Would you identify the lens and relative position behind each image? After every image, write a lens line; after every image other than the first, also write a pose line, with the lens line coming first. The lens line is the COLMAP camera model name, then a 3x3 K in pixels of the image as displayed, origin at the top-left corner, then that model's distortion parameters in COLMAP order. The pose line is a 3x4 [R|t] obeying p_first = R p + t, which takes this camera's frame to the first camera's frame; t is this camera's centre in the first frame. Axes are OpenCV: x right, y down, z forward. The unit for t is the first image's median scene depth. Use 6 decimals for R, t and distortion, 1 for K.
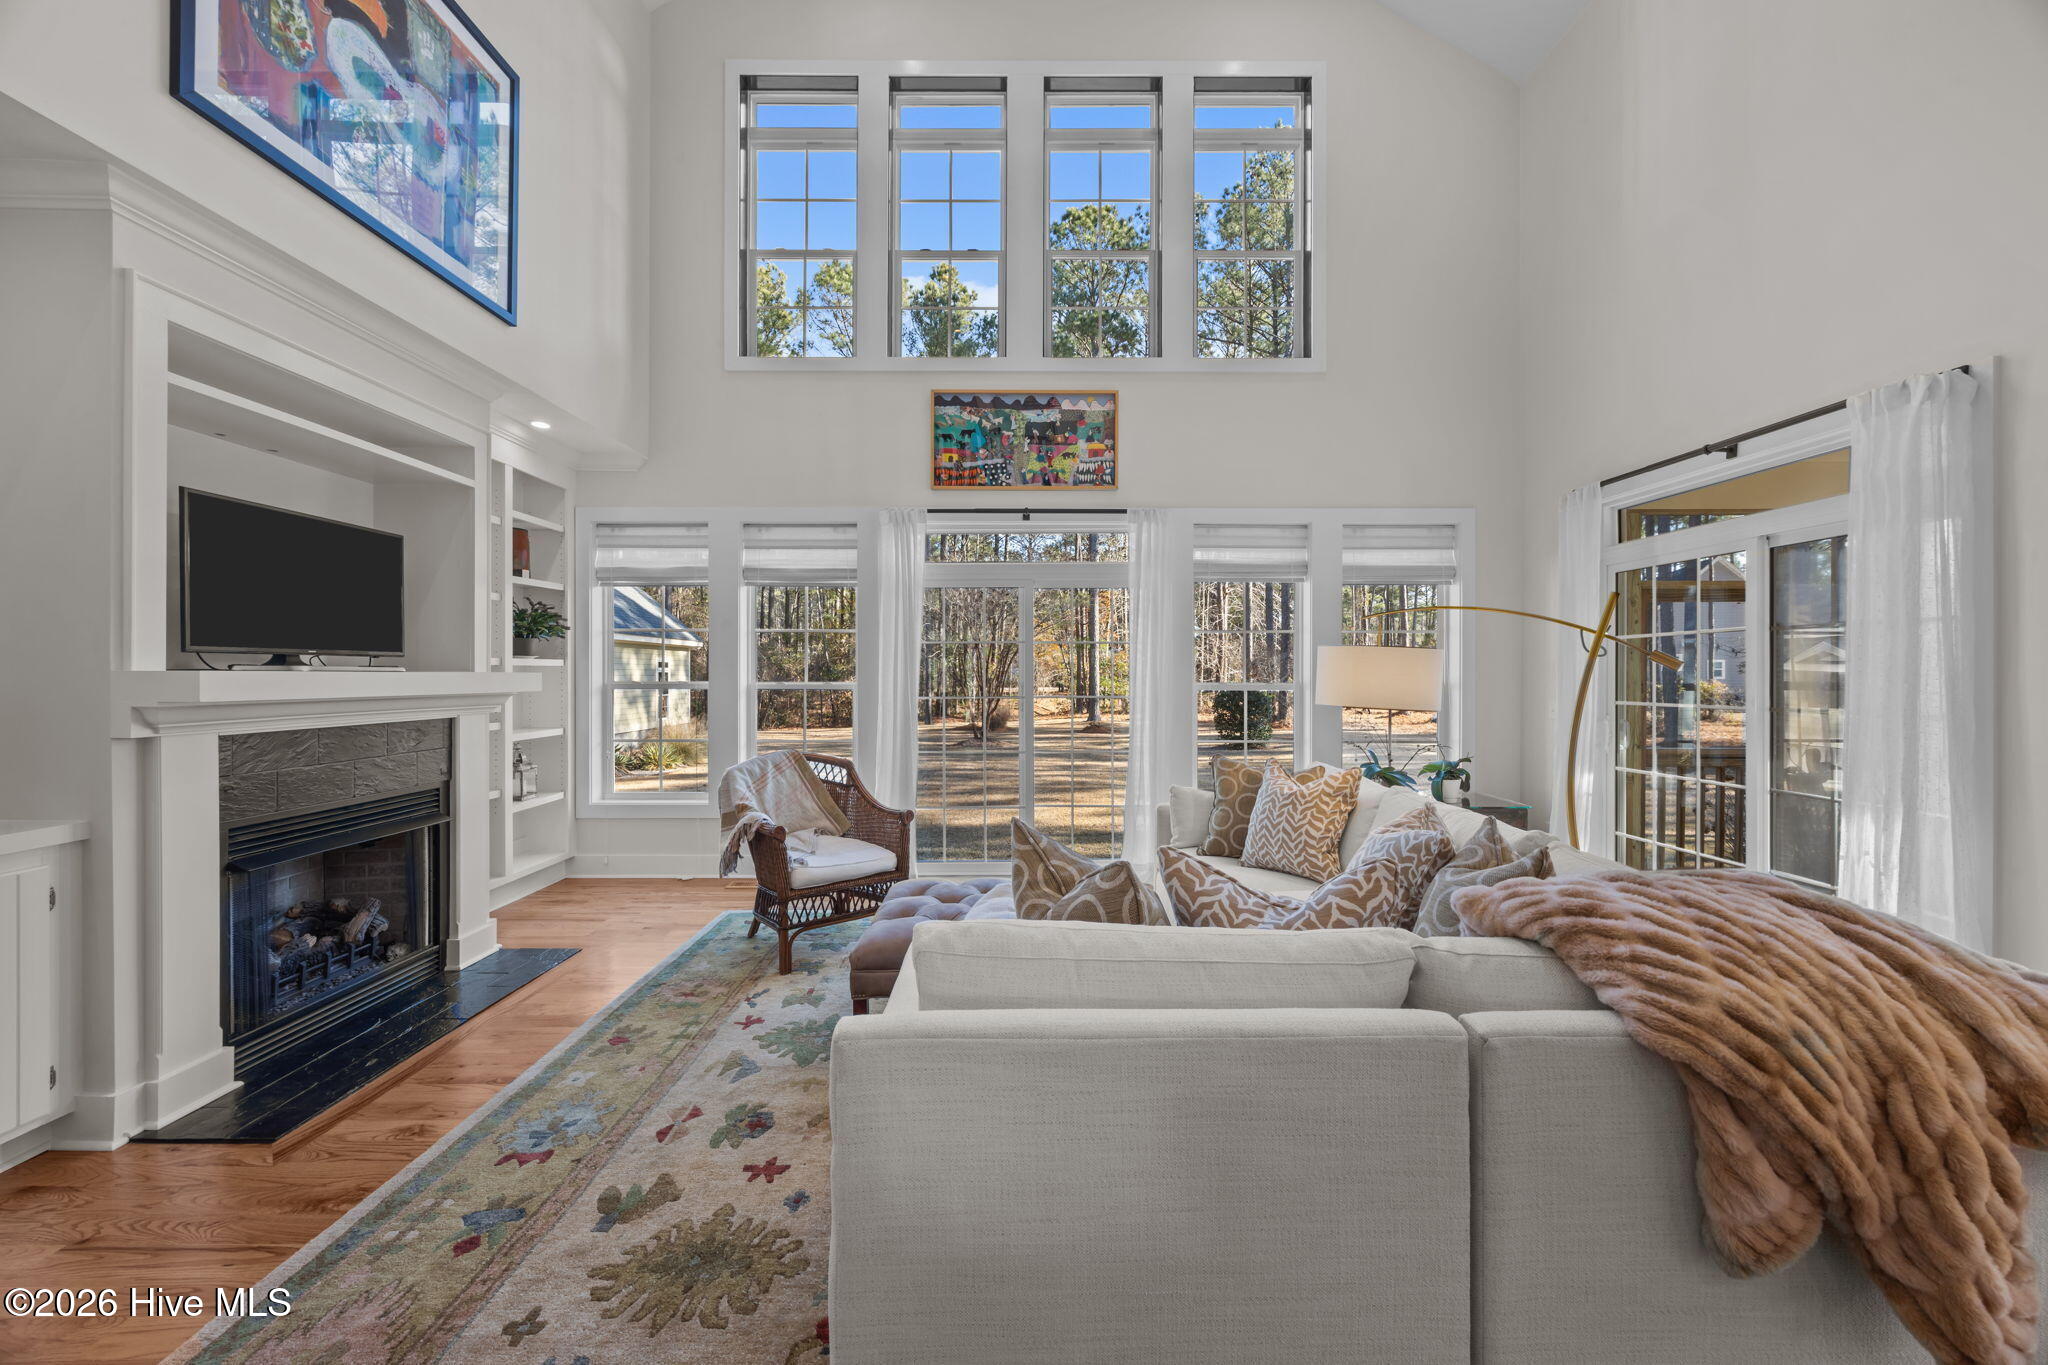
lens RADIAL K [[780.9, 0, 1031.2], [0, 780.9, 678.4], [0, 0, 1]] dist [-0.002629, -0.000060]
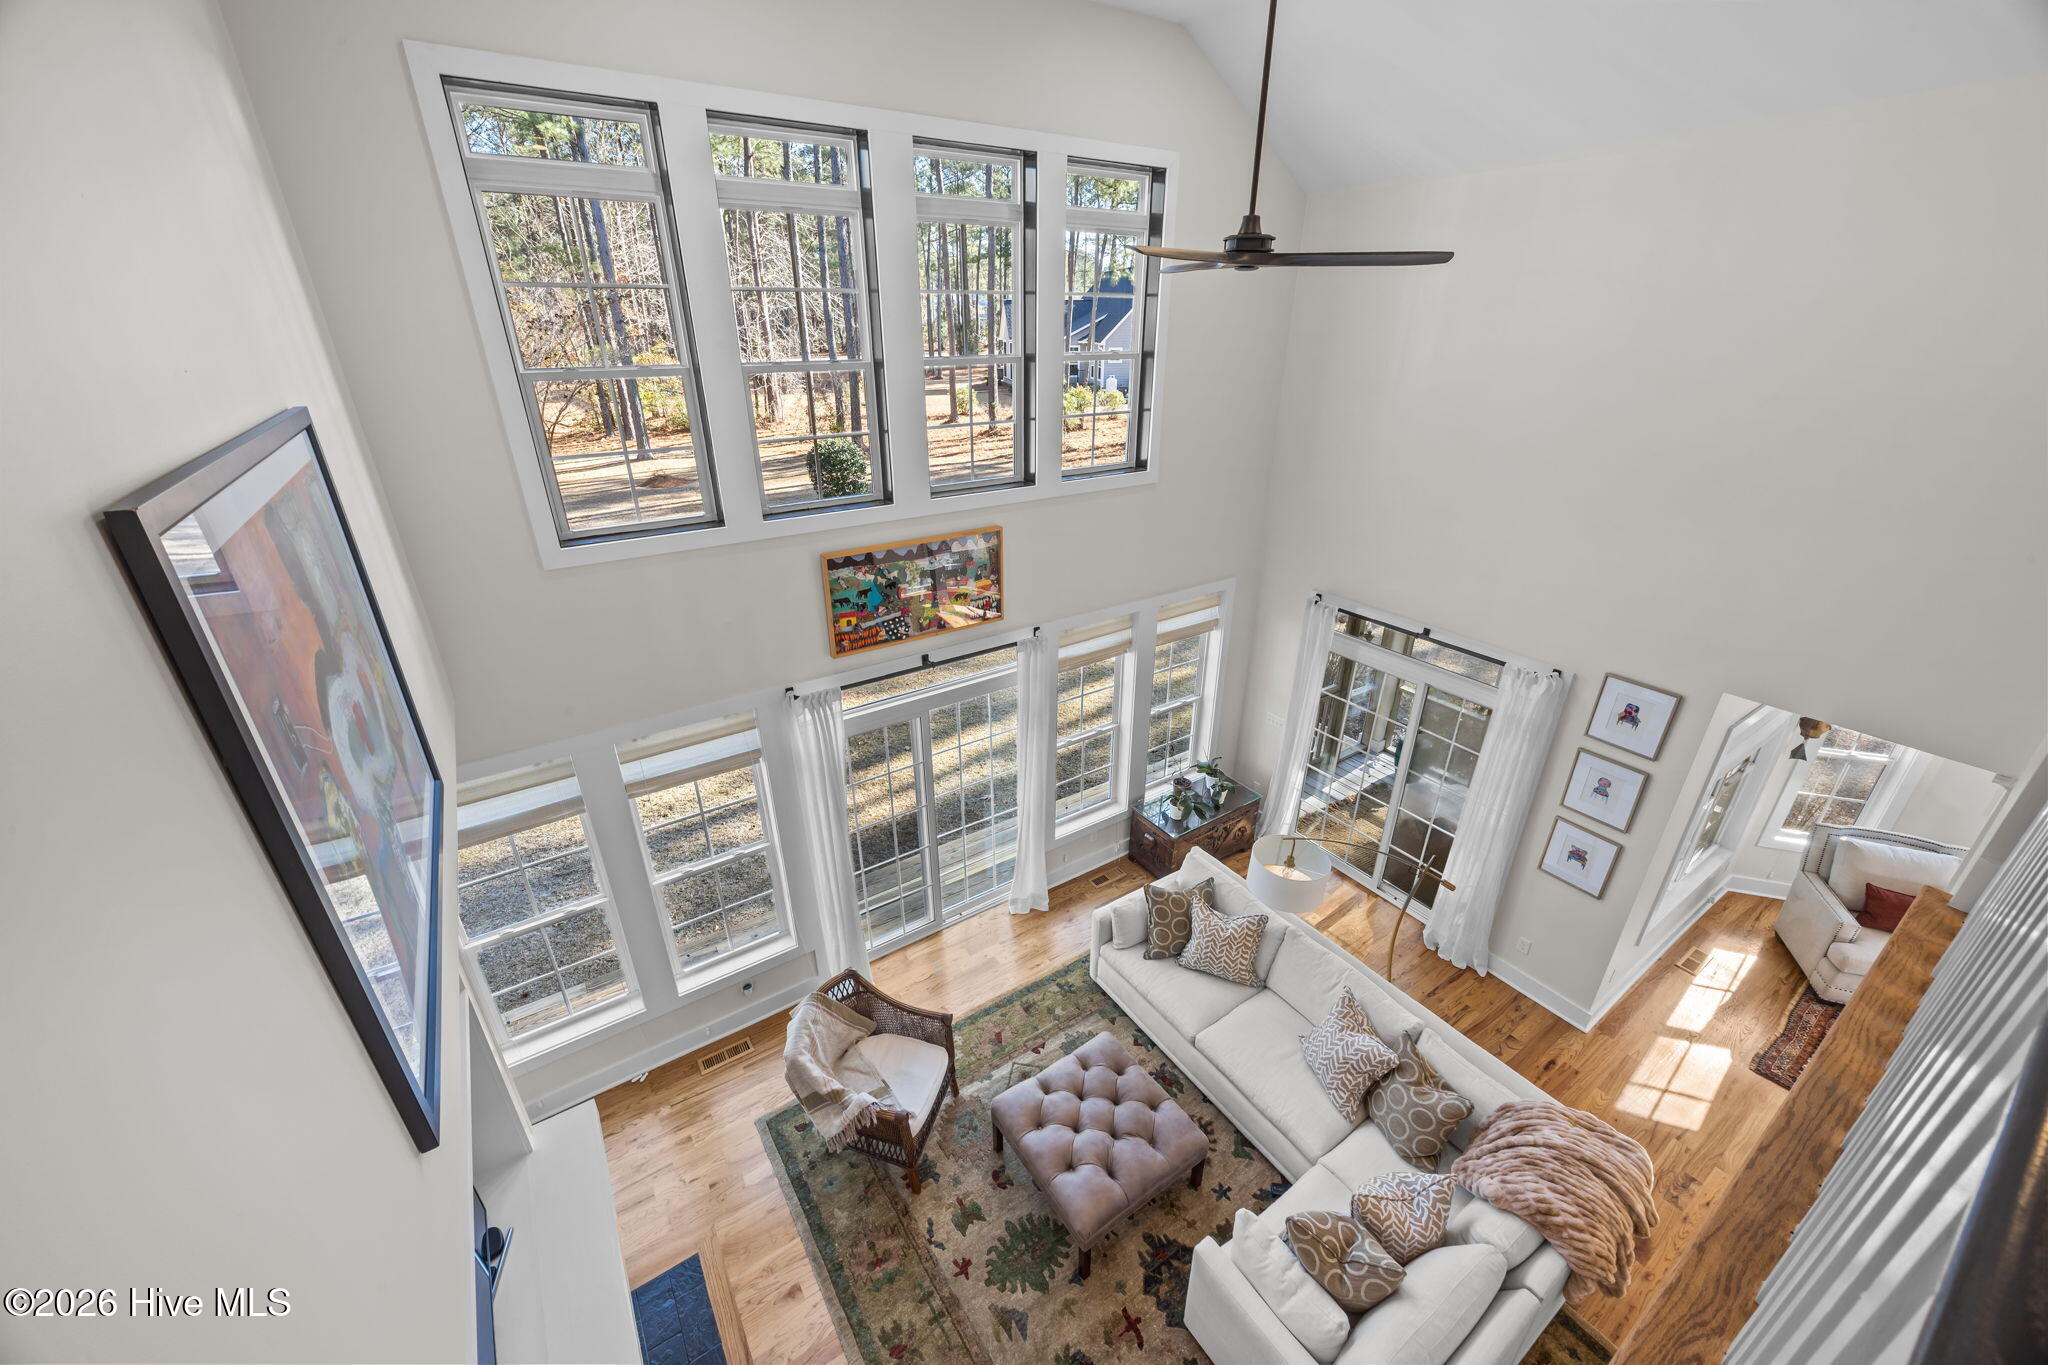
lens RADIAL K [[771.7, 0, 1024.0], [0, 771.7, 682.5], [0, 0, 1]] dist [-0.000753, -0.000028]
pose [[0.831888, -0.235736, 0.502386, -0.734956], [0.000617, 0.905684, 0.423954, -1.091122], [-0.554944, -0.352372, 0.753572, 0.303287]]
